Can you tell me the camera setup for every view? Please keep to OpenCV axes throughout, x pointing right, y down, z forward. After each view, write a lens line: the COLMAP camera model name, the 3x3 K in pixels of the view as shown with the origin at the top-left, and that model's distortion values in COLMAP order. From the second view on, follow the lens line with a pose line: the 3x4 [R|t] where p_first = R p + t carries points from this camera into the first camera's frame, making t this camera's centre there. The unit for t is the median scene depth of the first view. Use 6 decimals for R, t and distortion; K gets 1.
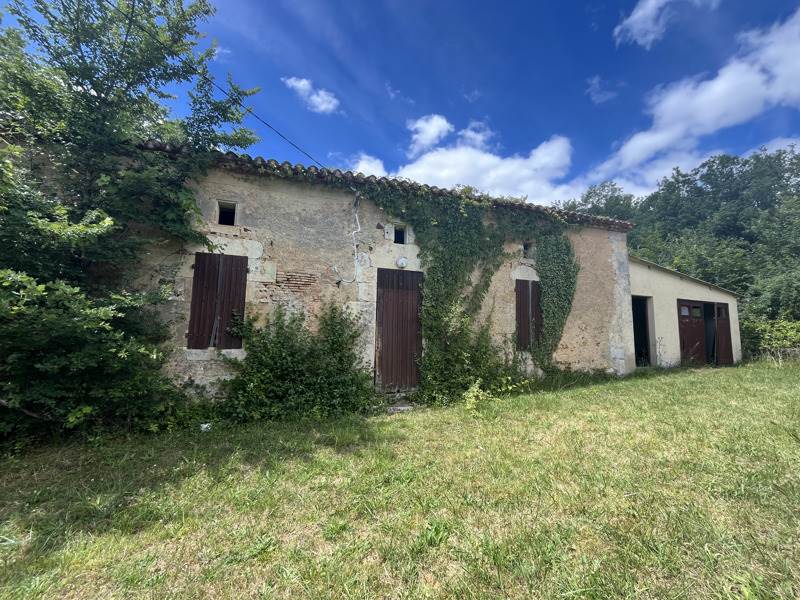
lens RADIAL K [[326.0, 0, 399.1], [0, 326.0, 301.9], [0, 0, 1]] dist [-0.001458, -0.000706]
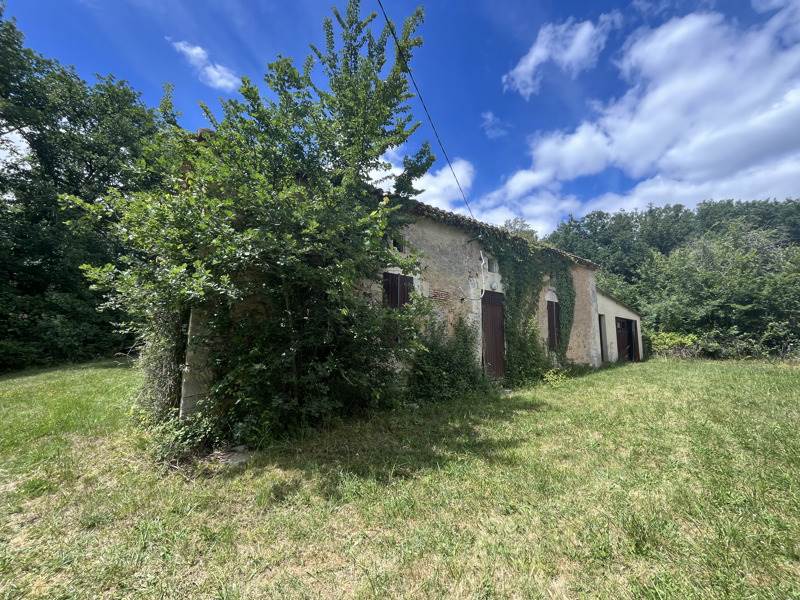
lens RADIAL K [[326.0, 0, 399.1], [0, 326.0, 301.9], [0, 0, 1]] dist [-0.001458, -0.000706]
pose [[0.955906, 0.044891, 0.290221, -0.670512], [-0.041519, 0.998980, -0.017771, -0.011447], [-0.290723, 0.004938, 0.956795, -0.174807]]
